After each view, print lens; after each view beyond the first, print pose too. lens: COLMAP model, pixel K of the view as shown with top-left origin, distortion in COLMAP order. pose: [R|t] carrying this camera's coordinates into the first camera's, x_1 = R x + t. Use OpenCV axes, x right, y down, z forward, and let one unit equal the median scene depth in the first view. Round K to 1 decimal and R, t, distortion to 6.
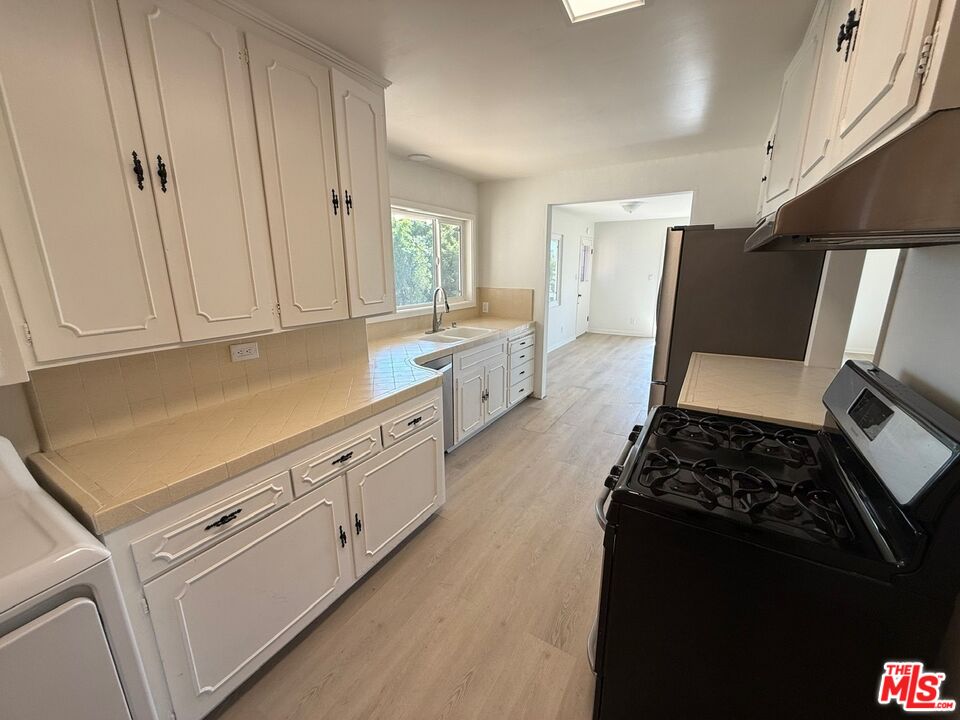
lens RADIAL K [[385.4, 0, 476.9], [0, 385.4, 360.3], [0, 0, 1]] dist [0.000580, 0.000713]
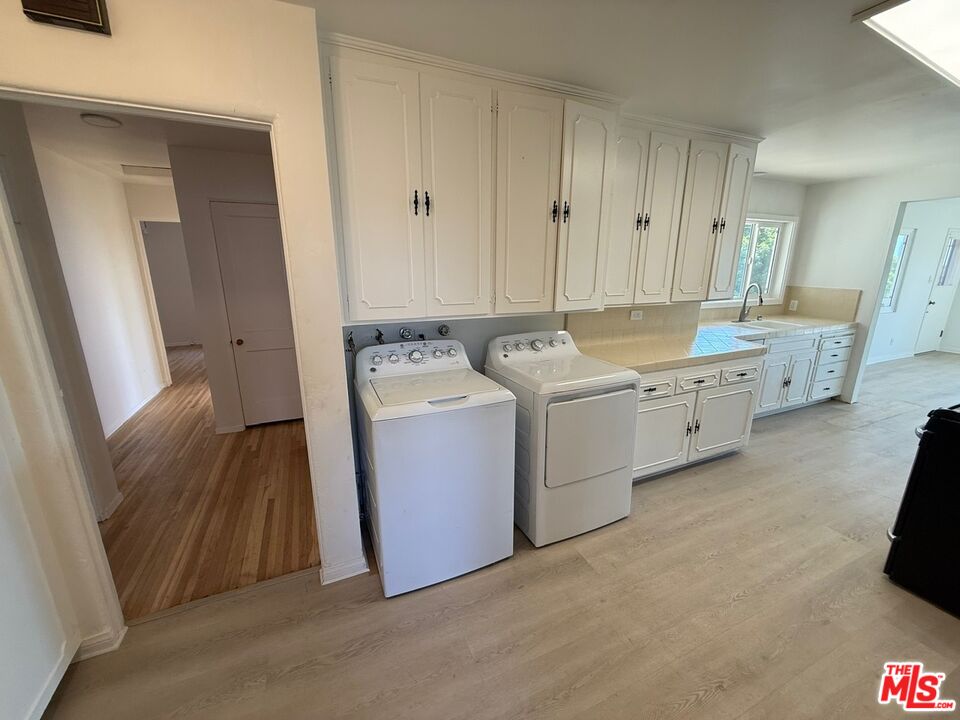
lens RADIAL K [[385.4, 0, 476.9], [0, 385.4, 360.3], [0, 0, 1]] dist [0.000580, 0.000713]
pose [[0.820025, 0.145453, -0.553536, -0.101250], [-0.141702, 0.988653, 0.049868, 0.096220], [0.554509, 0.037544, 0.831331, -0.411027]]
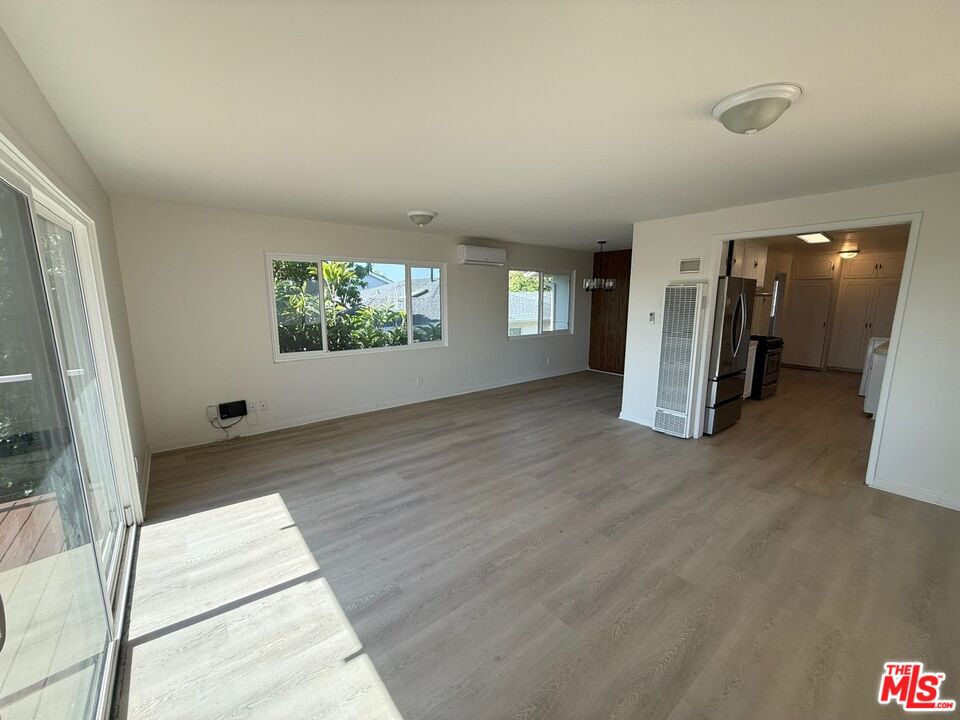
lens RADIAL K [[385.4, 0, 476.9], [0, 385.4, 360.3], [0, 0, 1]] dist [0.000580, 0.000713]
pose [[-0.936978, -0.051225, 0.345614, 0.766266], [0.088999, 0.921571, 0.377871, -0.559165], [-0.337864, 0.384816, -0.858932, 2.206679]]
